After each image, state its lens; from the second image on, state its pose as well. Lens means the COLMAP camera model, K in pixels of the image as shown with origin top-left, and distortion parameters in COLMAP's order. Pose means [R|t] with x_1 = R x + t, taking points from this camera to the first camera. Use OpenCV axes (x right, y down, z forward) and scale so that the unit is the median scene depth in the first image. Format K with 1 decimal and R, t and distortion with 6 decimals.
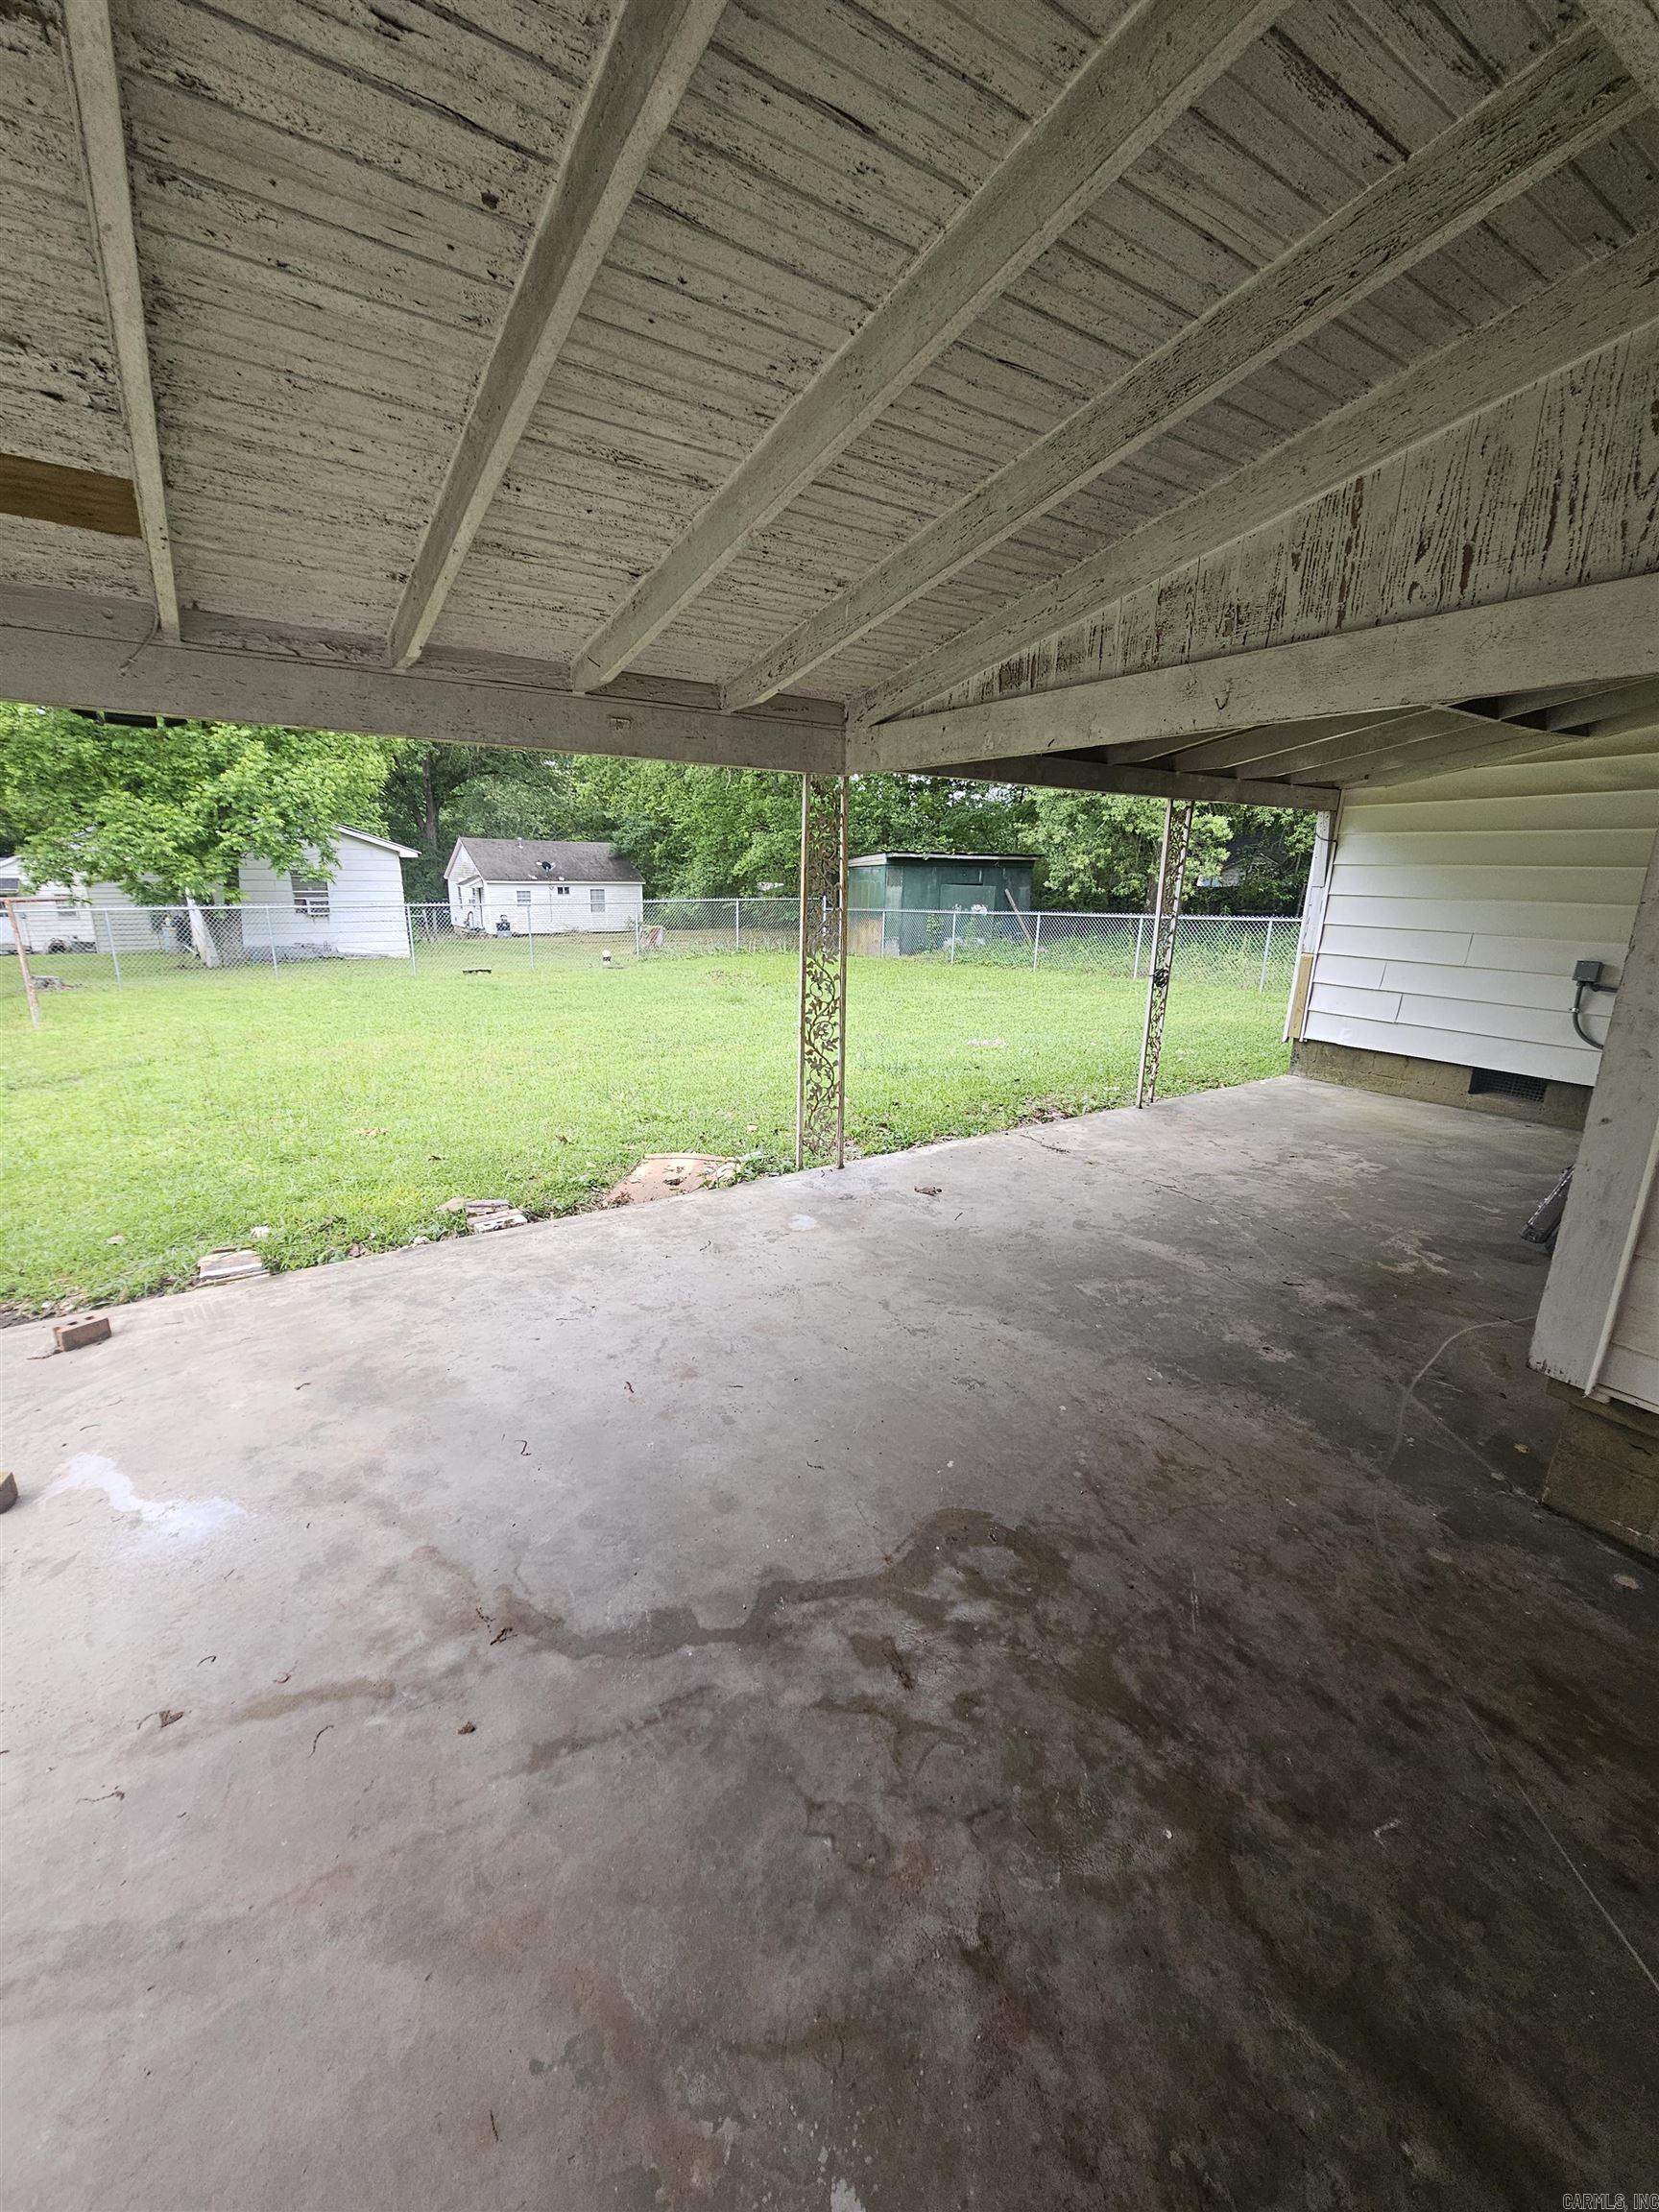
lens RADIAL K [[902.7, 0, 833.6], [0, 902.7, 1122.1], [0, 0, 1]] dist [-0.002227, 0.000406]
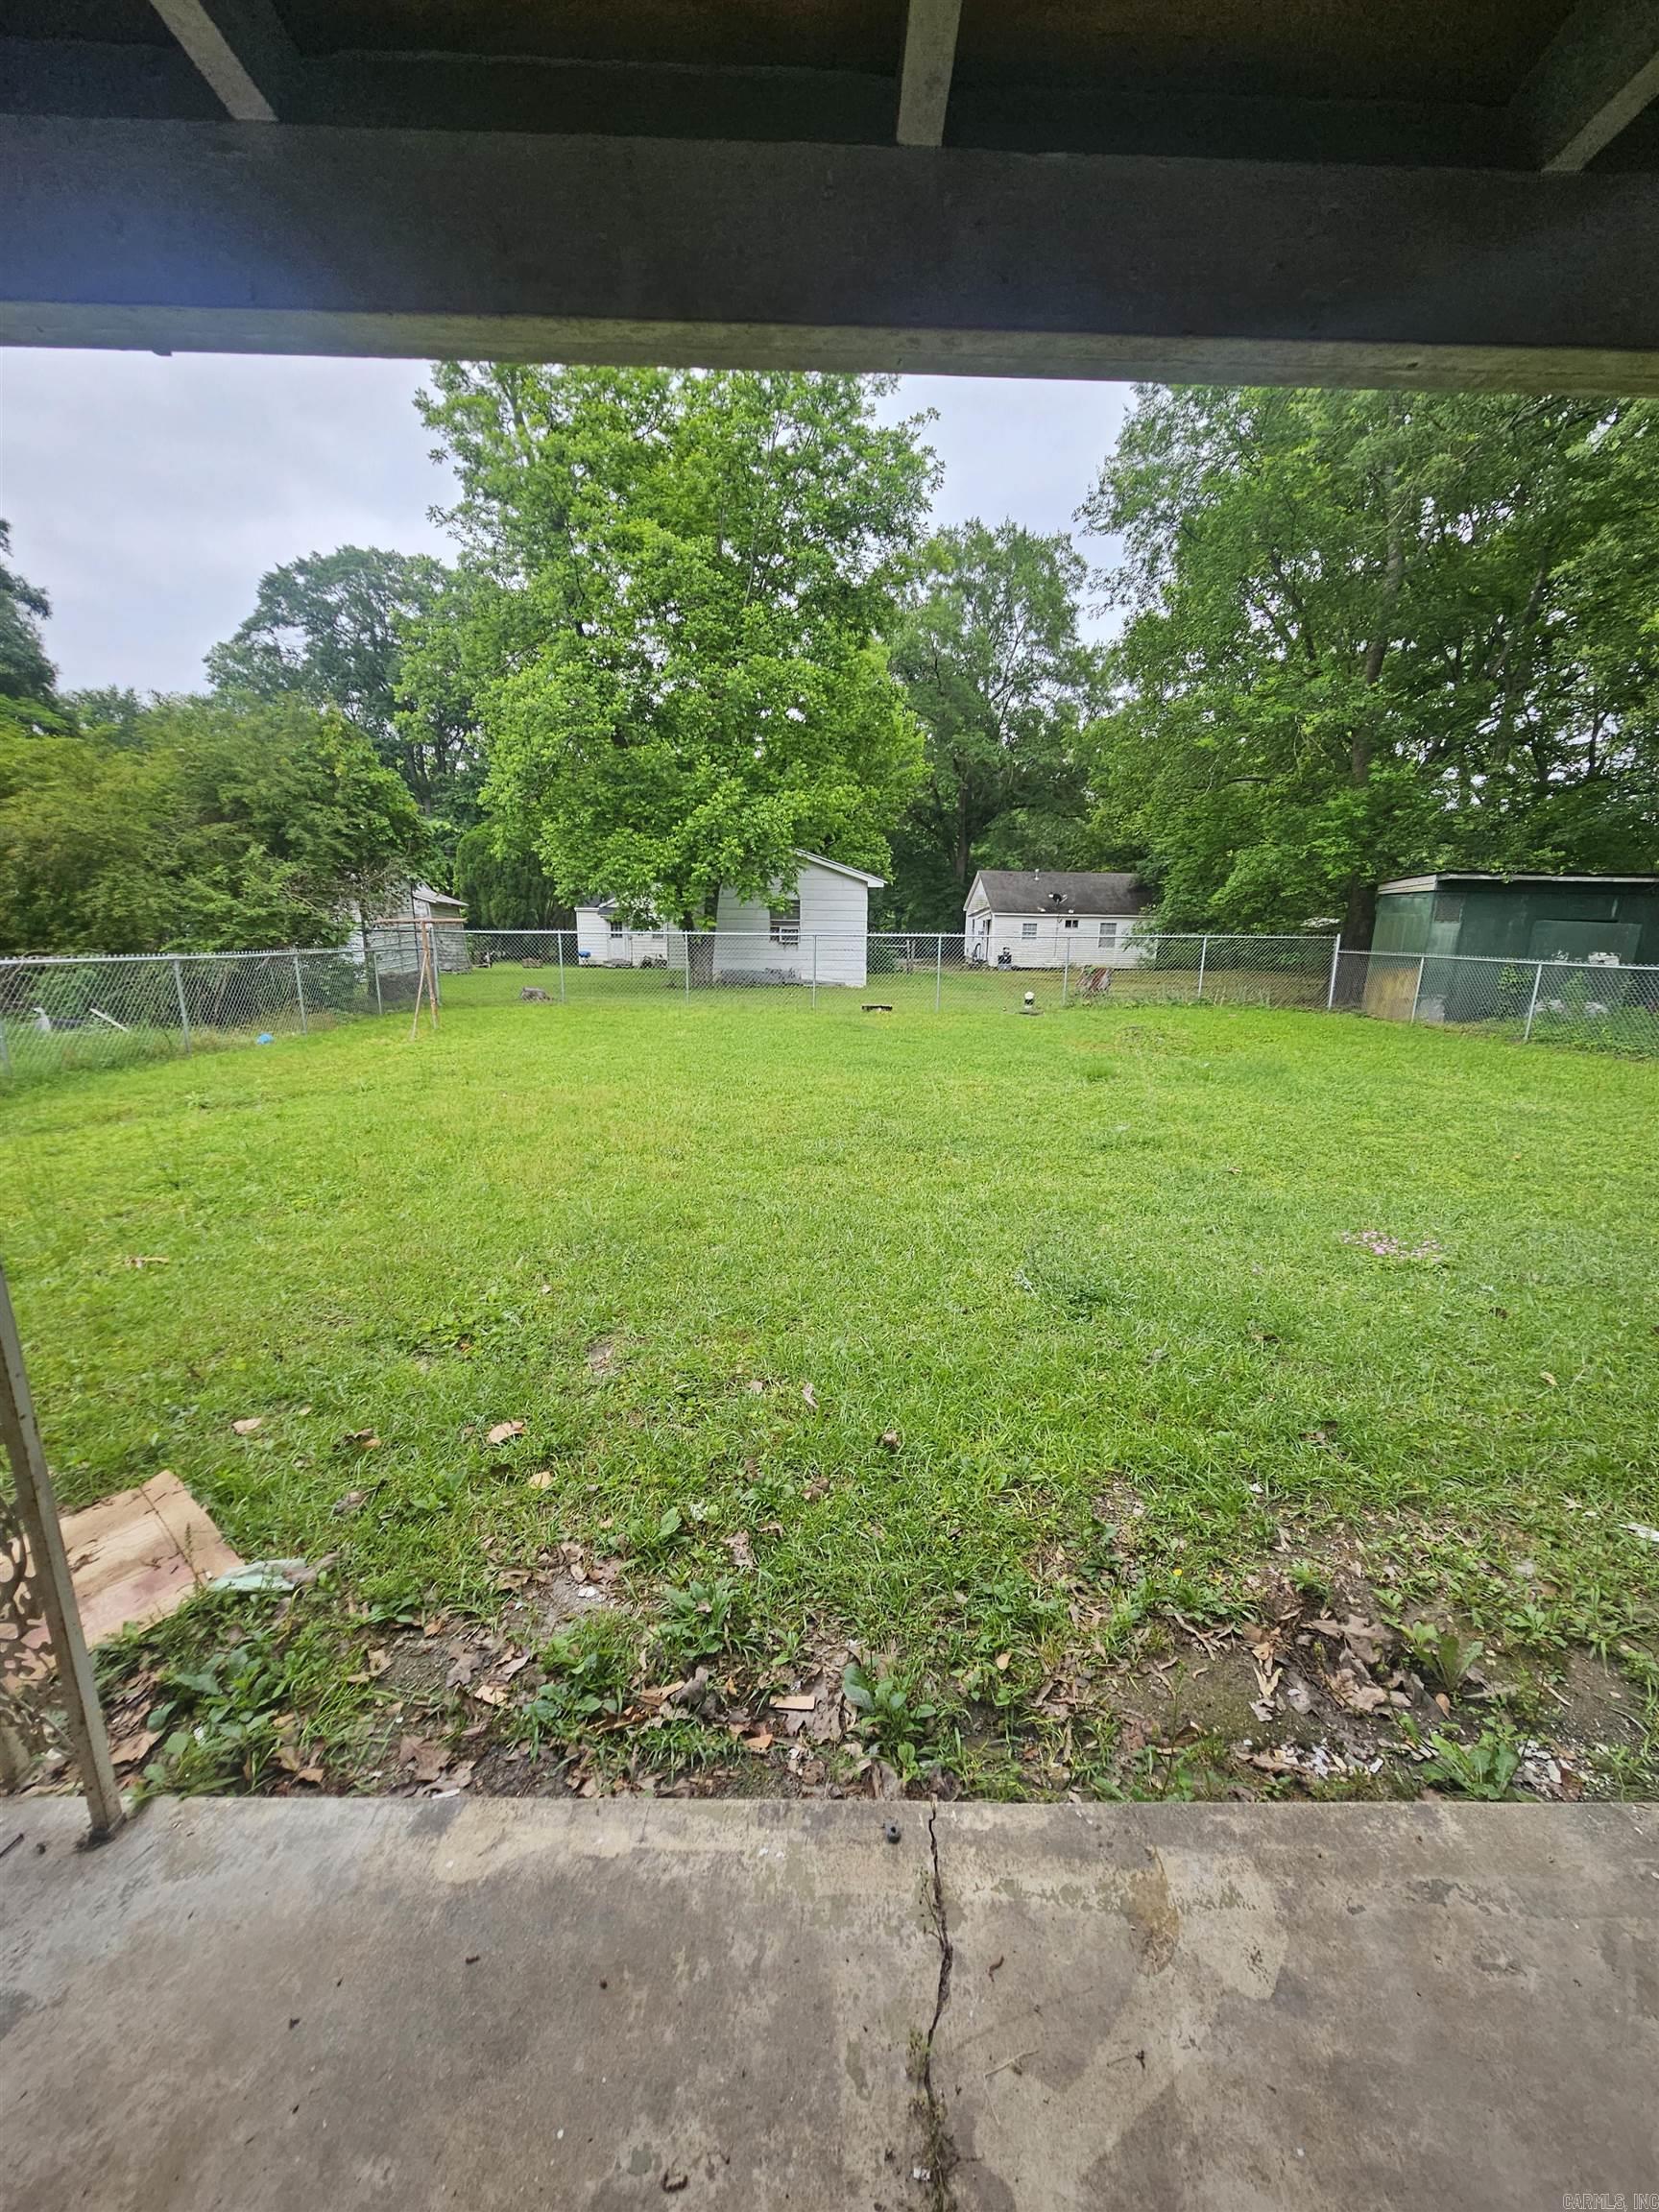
lens RADIAL K [[902.7, 0, 833.6], [0, 902.7, 1122.1], [0, 0, 1]] dist [-0.002227, 0.000406]
pose [[0.830223, 0.132872, -0.541363, 0.064409], [-0.152312, 0.988292, 0.008985, -0.041740], [0.536219, 0.074997, 0.840741, 0.166907]]
